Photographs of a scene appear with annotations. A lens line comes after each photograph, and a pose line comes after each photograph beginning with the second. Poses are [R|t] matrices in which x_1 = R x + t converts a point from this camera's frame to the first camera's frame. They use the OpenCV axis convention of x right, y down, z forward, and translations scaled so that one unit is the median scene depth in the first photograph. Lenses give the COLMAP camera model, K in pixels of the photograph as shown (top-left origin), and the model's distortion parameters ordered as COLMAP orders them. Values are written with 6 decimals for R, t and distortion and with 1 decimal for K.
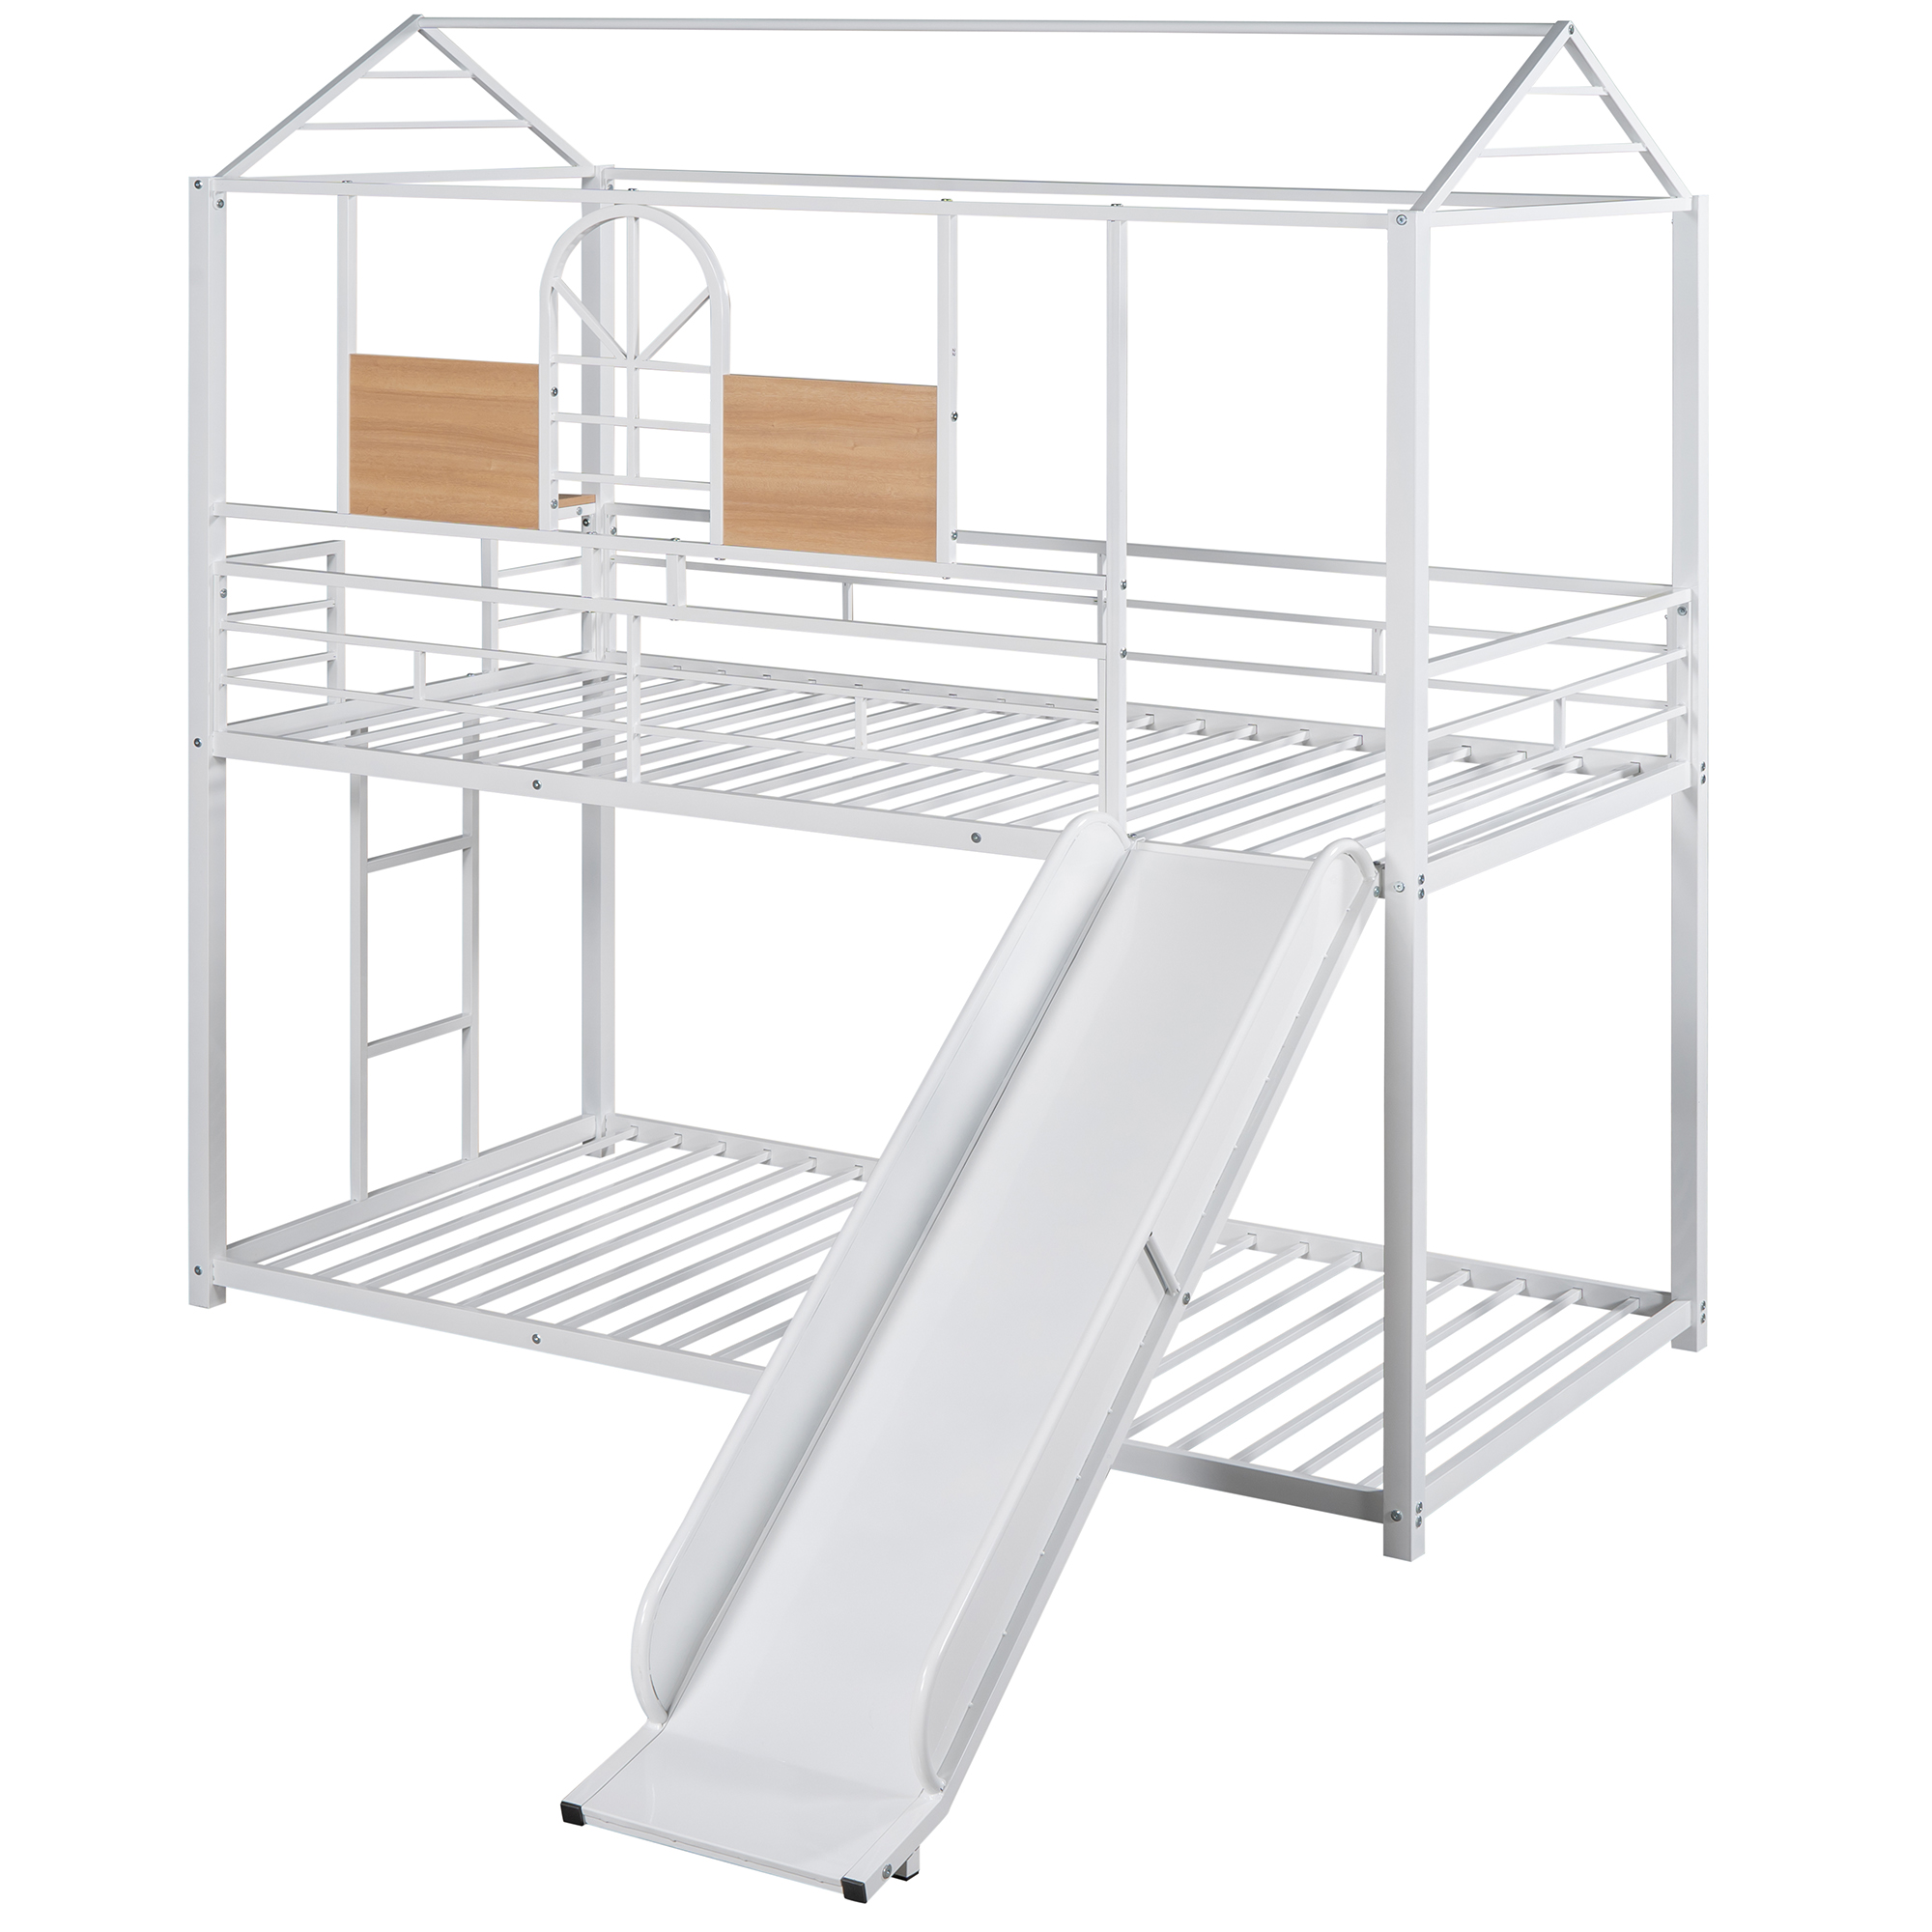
lens RADIAL K [[4353.3, 0, 966.0], [0, 4353.3, 966.0], [0, 0, 1]] dist [0.032037, -0.691246]
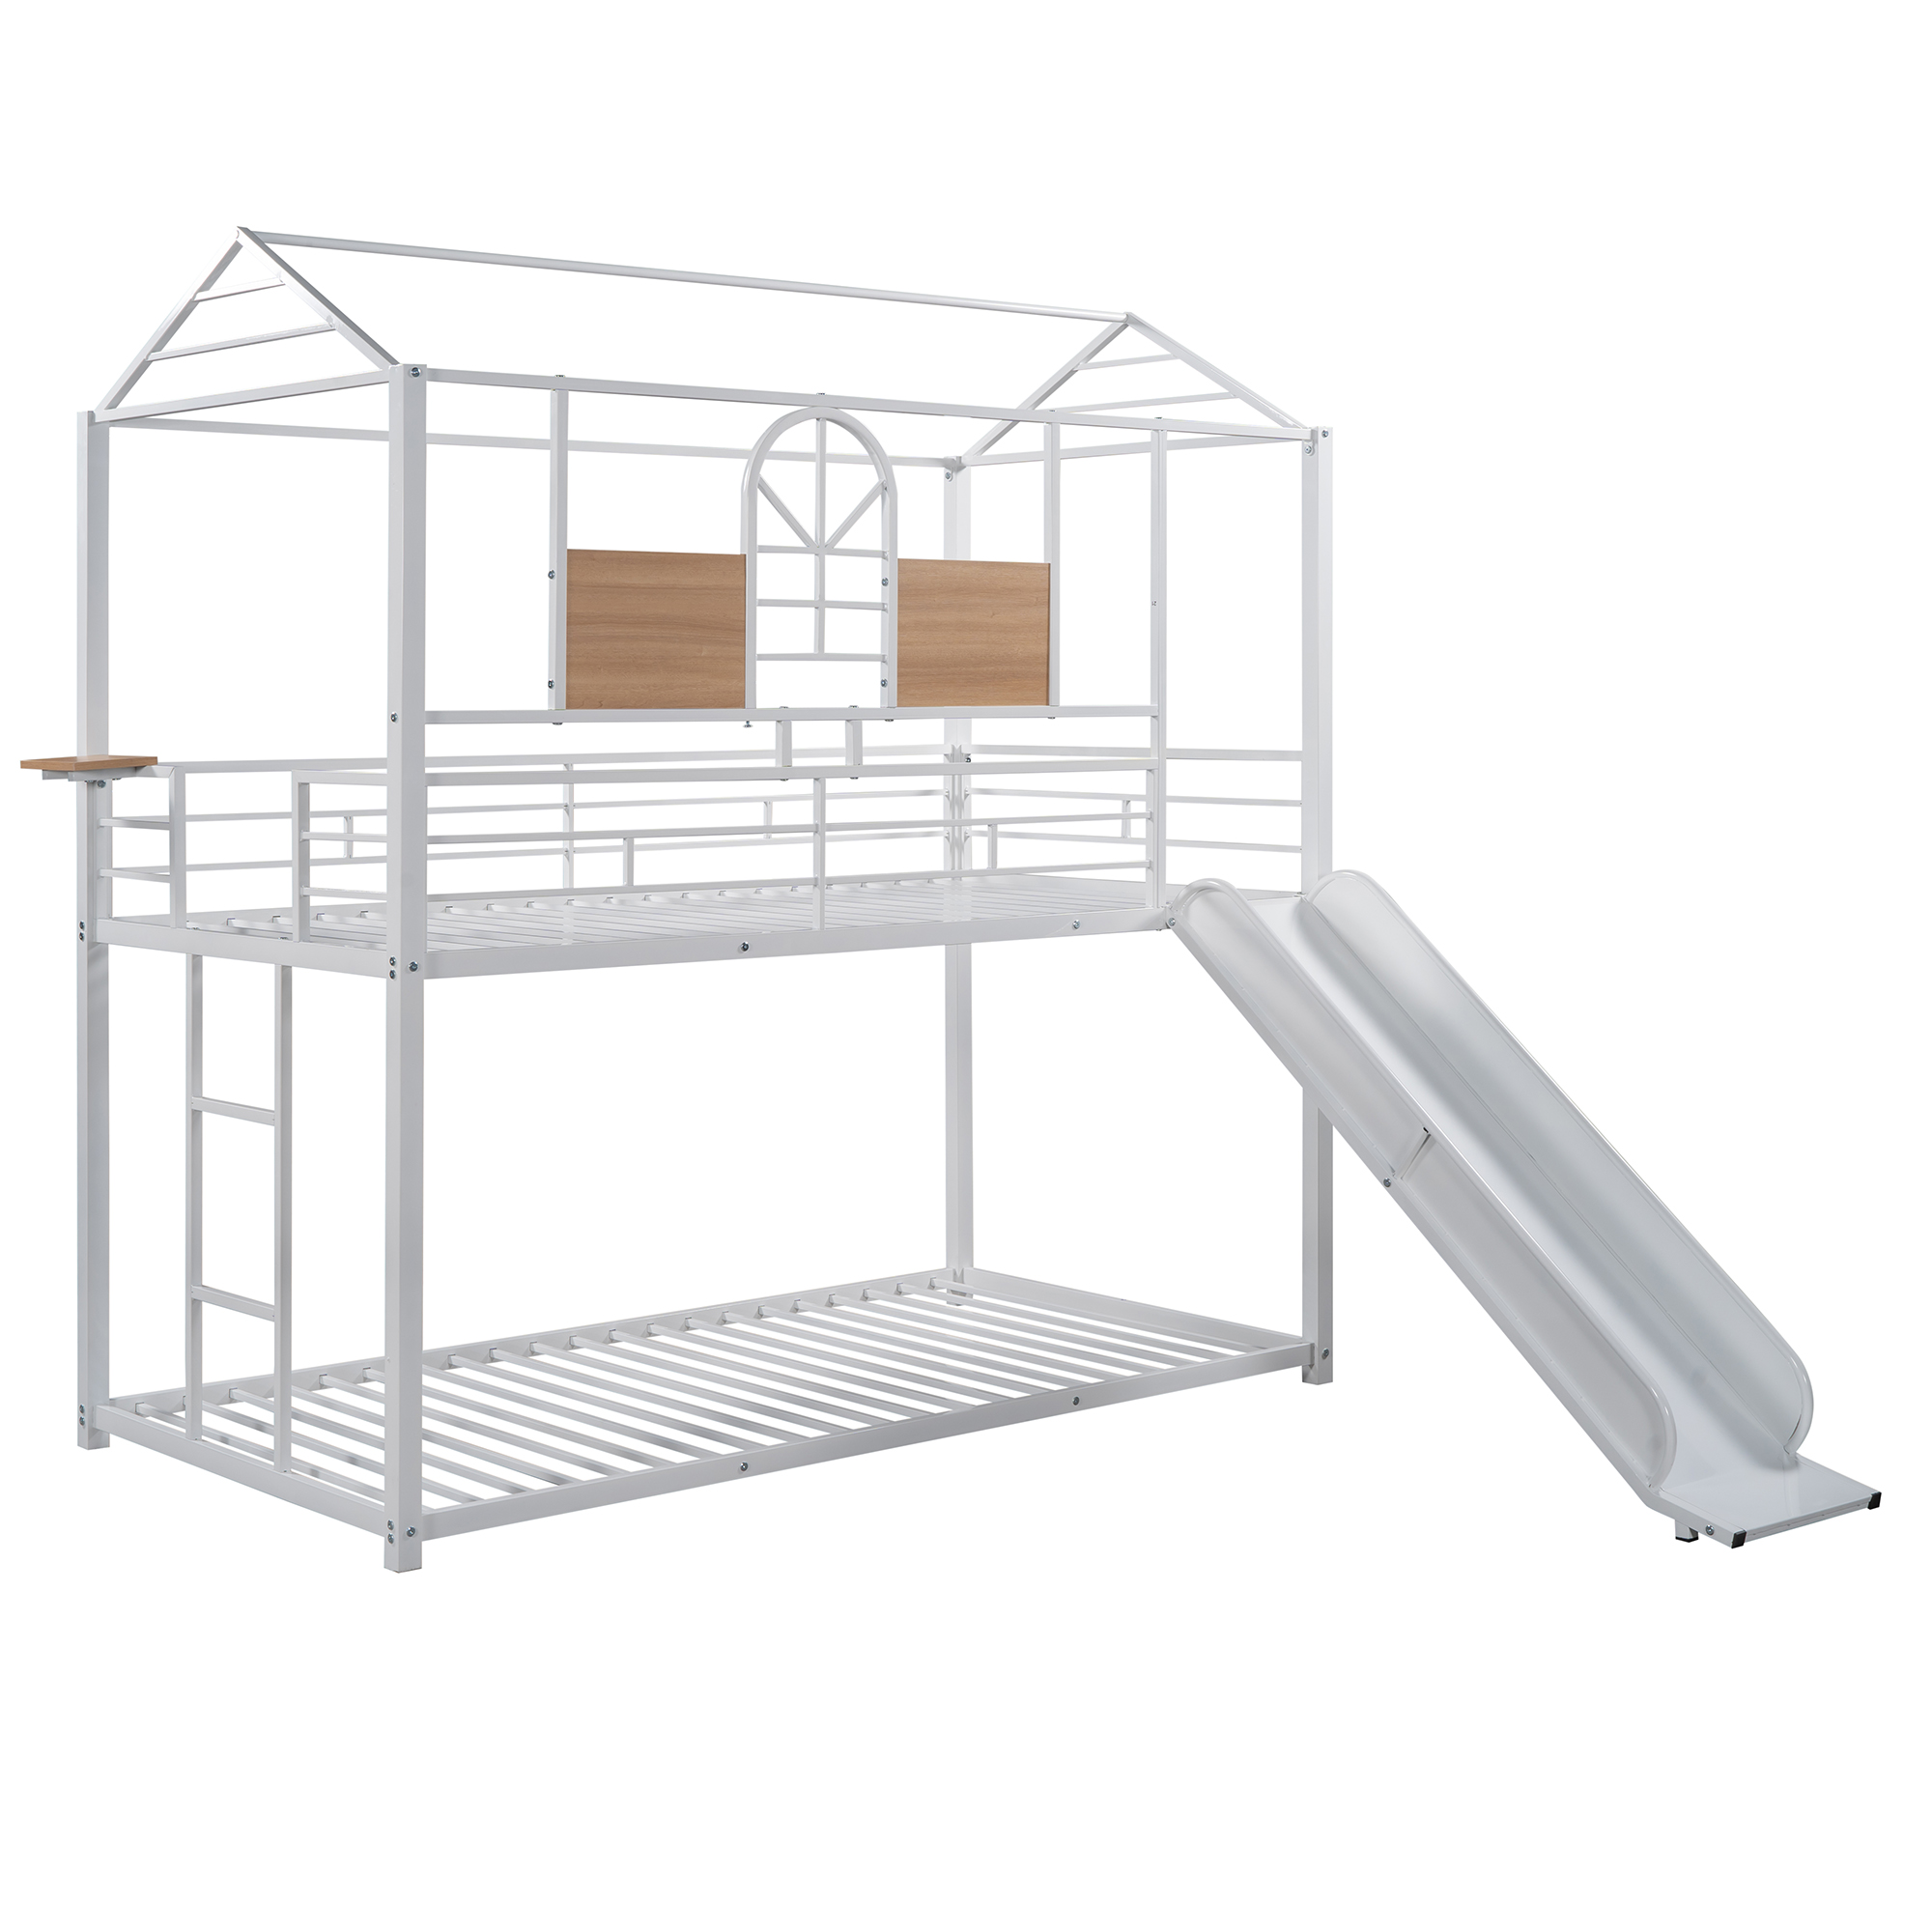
lens RADIAL K [[3239.2, 0, 966.0], [0, 3239.2, 966.0], [0, 0, 1]] dist [0.011514, -1.700997]
pose [[0.333942, -0.102539, 0.937000, -0.839865], [0.199084, 0.979313, 0.036217, -0.056813], [-0.921330, 0.174448, 0.347447, 0.691240]]
